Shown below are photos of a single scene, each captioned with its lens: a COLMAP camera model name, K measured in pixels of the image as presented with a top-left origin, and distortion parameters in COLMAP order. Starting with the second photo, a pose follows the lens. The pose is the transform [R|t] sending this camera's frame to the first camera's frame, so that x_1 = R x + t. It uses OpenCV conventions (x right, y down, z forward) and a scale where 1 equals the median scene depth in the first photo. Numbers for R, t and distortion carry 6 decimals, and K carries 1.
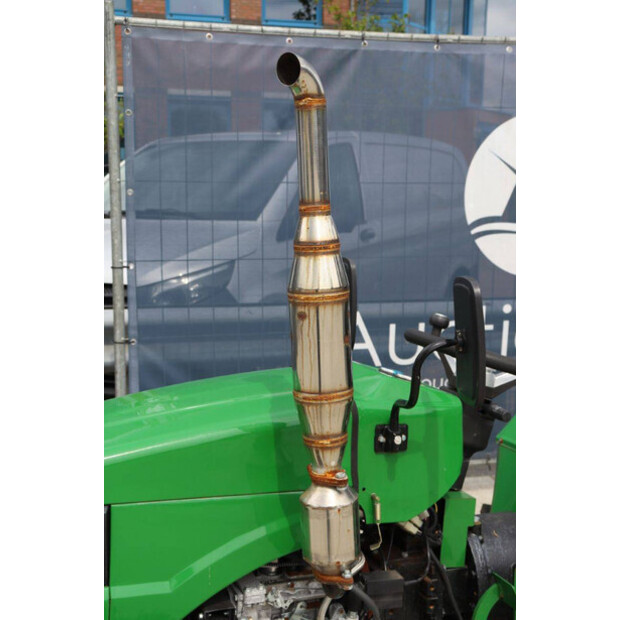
lens RADIAL K [[992.0, 0, 314.4], [0, 992.0, 311.7], [0, 0, 1]] dist [0.077057, 0.000000]
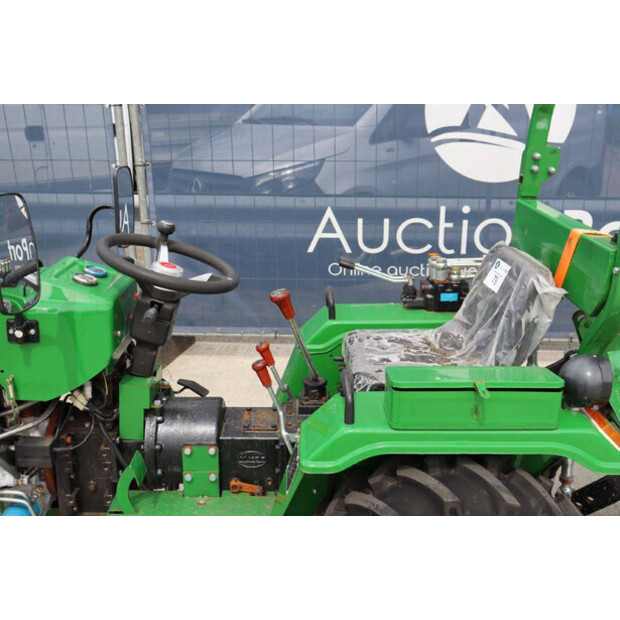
lens RADIAL K [[717.1, 0, 309.8], [0, 717.1, 308.1], [0, 0, 1]] dist [-0.026311, 0.000000]
pose [[0.935645, 0.092444, -0.340621, 0.655970], [-0.035684, 0.984921, 0.169285, -0.050261], [0.351134, -0.146236, 0.924835, 0.343626]]
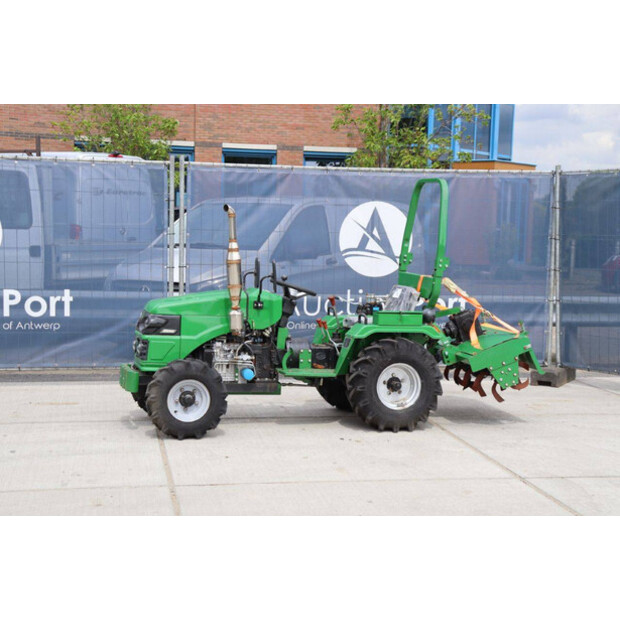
lens RADIAL K [[1148.2, 0, 309.5], [0, 1148.2, 309.7], [0, 0, 1]] dist [-0.013644, 0.000000]
pose [[0.996999, 0.020519, -0.074644, 0.559046], [-0.024350, 0.998413, -0.050782, 0.342554], [0.073484, 0.052447, 0.995916, -3.048054]]
